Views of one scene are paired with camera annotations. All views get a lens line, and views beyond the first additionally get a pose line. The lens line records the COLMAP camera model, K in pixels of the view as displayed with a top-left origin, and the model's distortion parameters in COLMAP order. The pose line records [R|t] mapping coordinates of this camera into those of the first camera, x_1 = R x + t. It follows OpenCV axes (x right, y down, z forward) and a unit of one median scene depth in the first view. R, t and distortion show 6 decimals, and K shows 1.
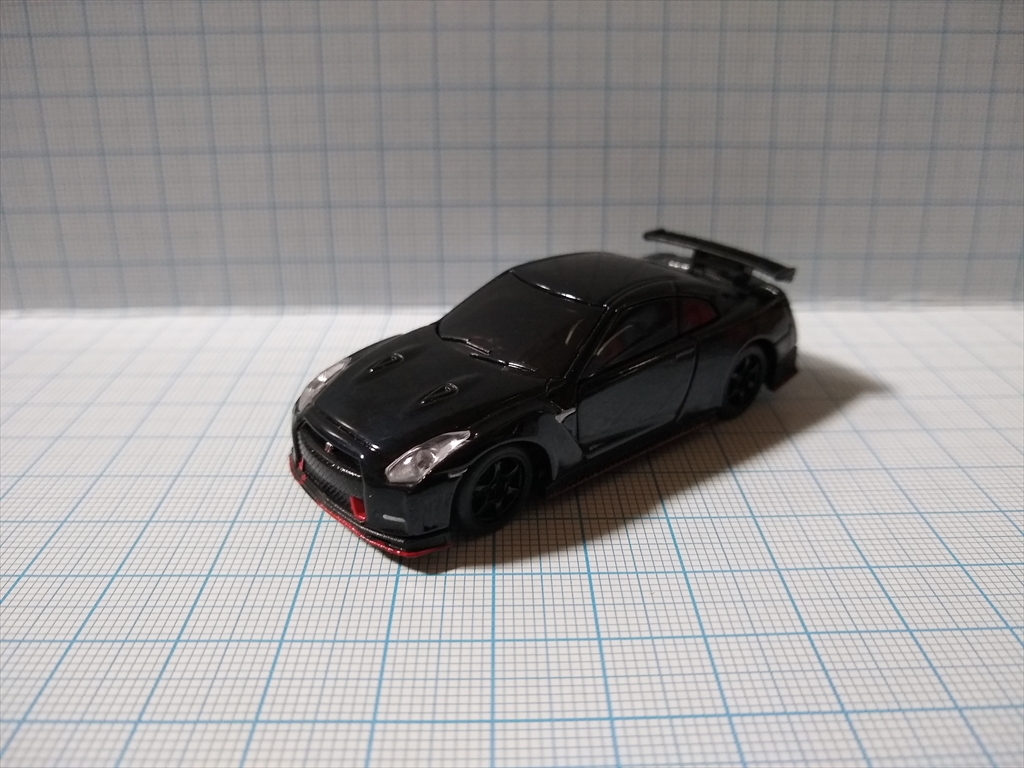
lens RADIAL K [[875.0, 0, 512.0], [0, 875.0, 384.0], [0, 0, 1]] dist [-0.120621, 0.165277]
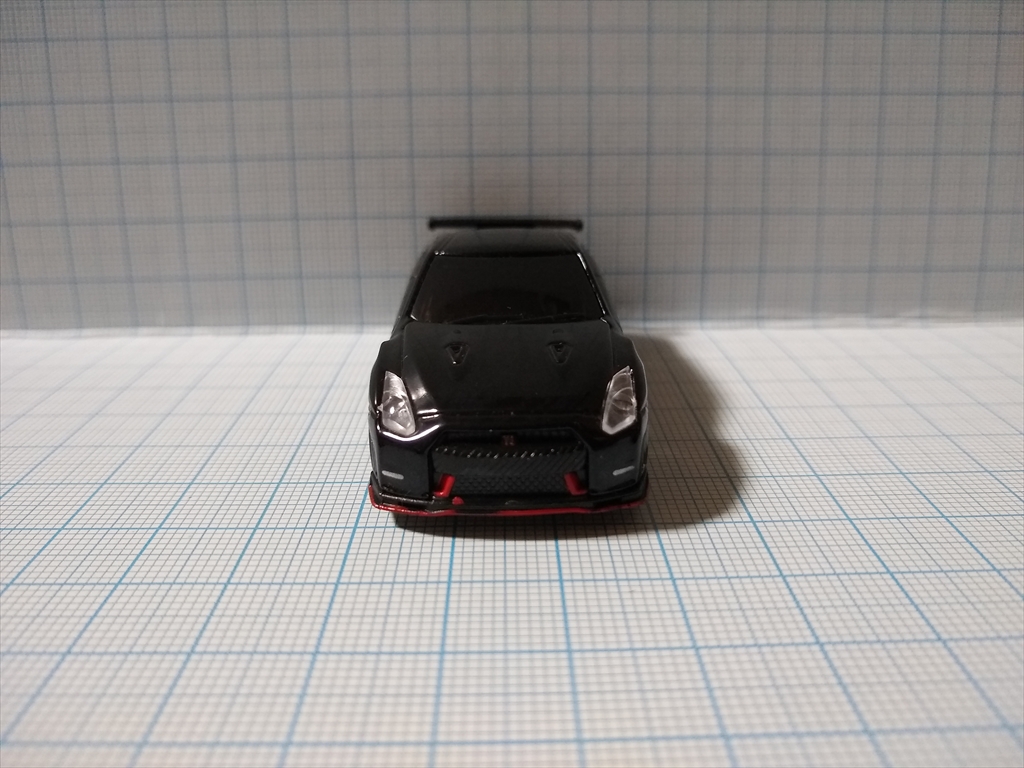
lens RADIAL K [[875.0, 0, 512.0], [0, 875.0, 384.0], [0, 0, 1]] dist [-0.120621, 0.165277]
pose [[0.999964, -0.005572, -0.006321, 0.029319], [0.004974, 0.995844, -0.090942, 0.064137], [0.006802, 0.090907, 0.995836, 0.081752]]
